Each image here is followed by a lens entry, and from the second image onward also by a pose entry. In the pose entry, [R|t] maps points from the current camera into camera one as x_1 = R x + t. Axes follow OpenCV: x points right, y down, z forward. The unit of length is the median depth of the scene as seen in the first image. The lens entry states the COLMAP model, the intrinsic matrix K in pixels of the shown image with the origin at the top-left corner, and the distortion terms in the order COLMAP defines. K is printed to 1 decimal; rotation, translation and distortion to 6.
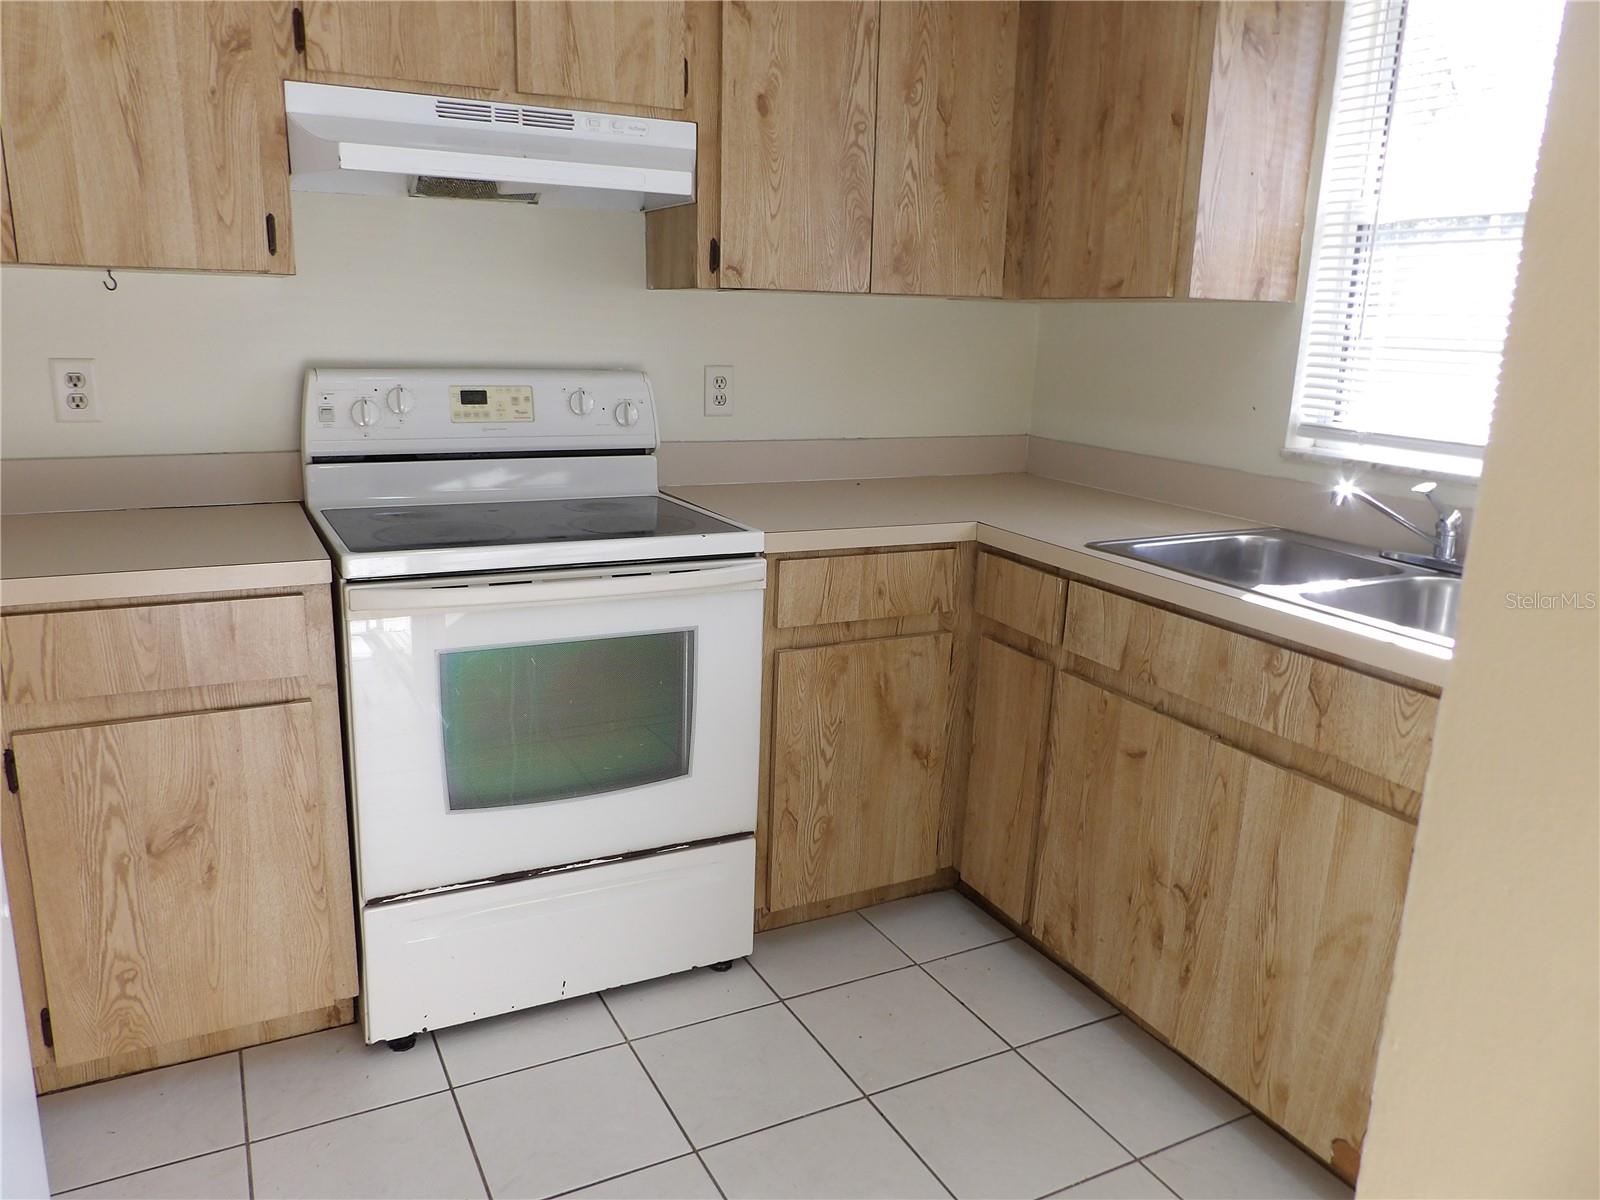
lens RADIAL K [[1167.7, 0, 791.0], [0, 1167.7, 601.8], [0, 0, 1]] dist [-0.009530, 0.034487]
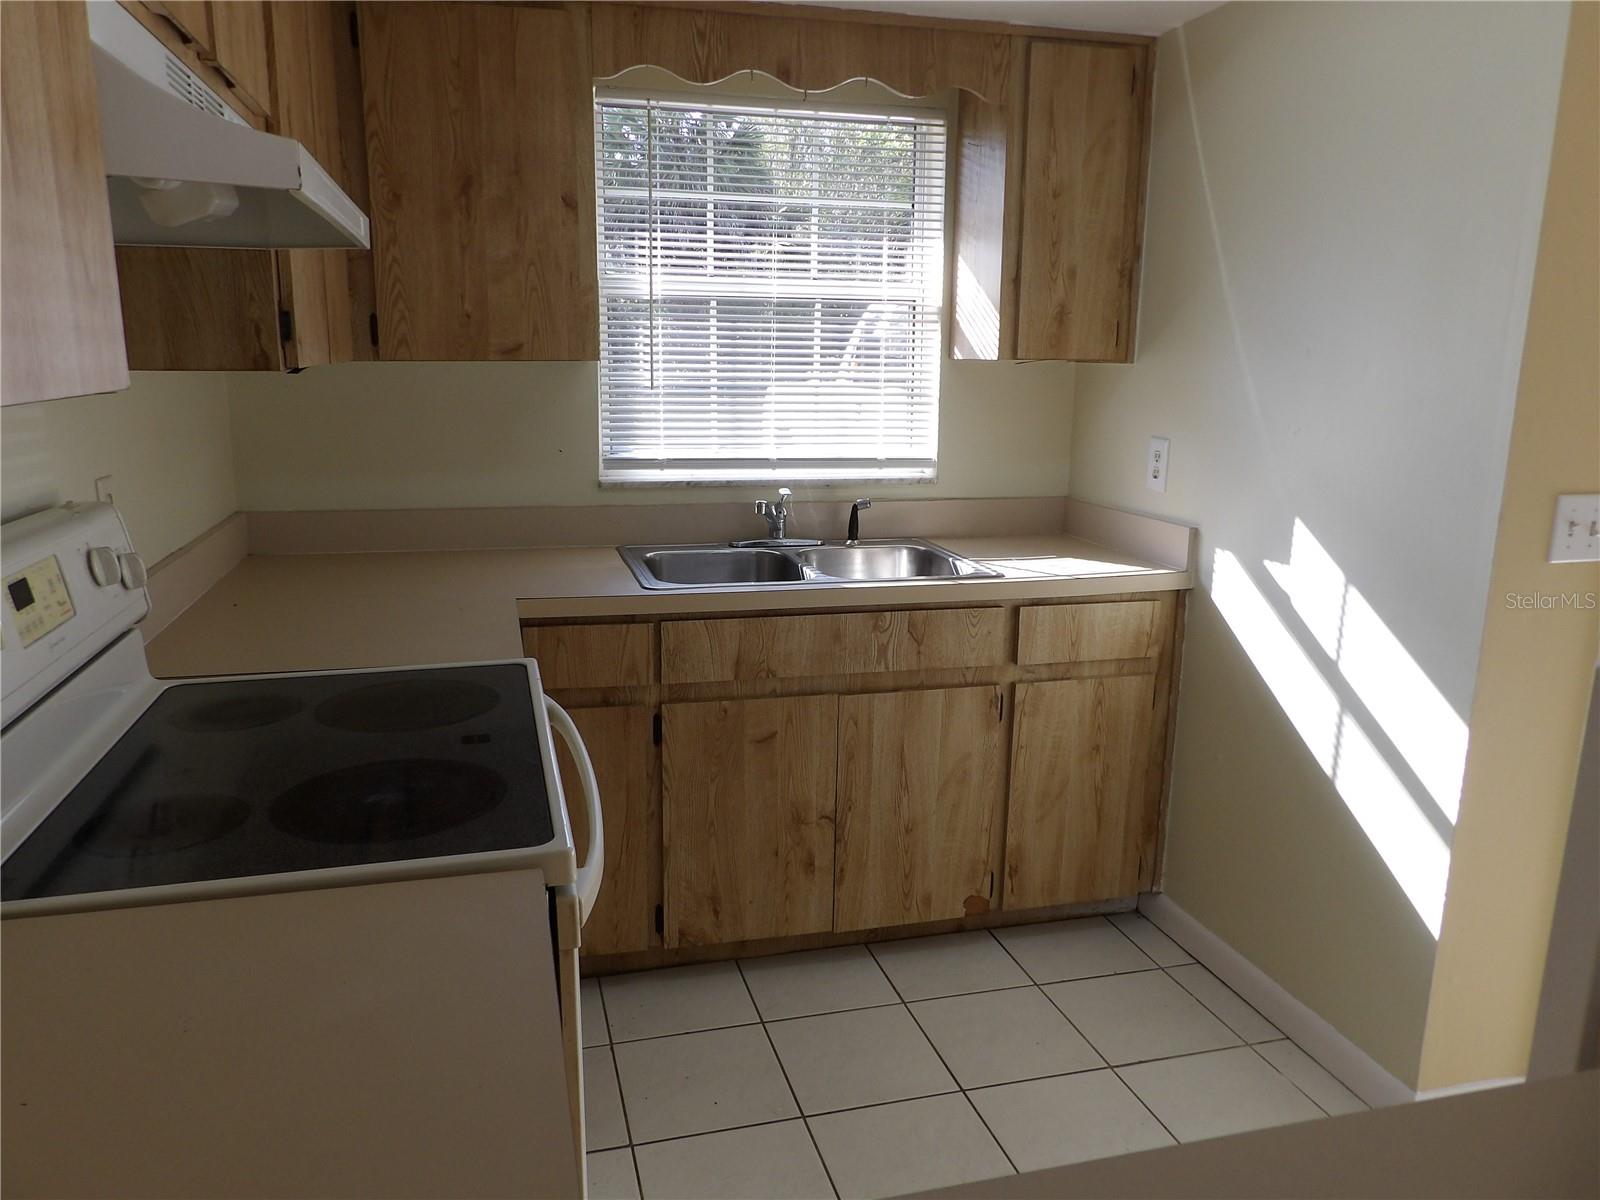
lens RADIAL K [[1167.7, 0, 791.0], [0, 1167.7, 601.8], [0, 0, 1]] dist [-0.009530, 0.034487]
pose [[0.210914, -0.236102, 0.948562, -0.832536], [0.226455, 0.955795, 0.187550, -0.231456], [-0.950912, 0.175249, 0.255057, 0.640971]]
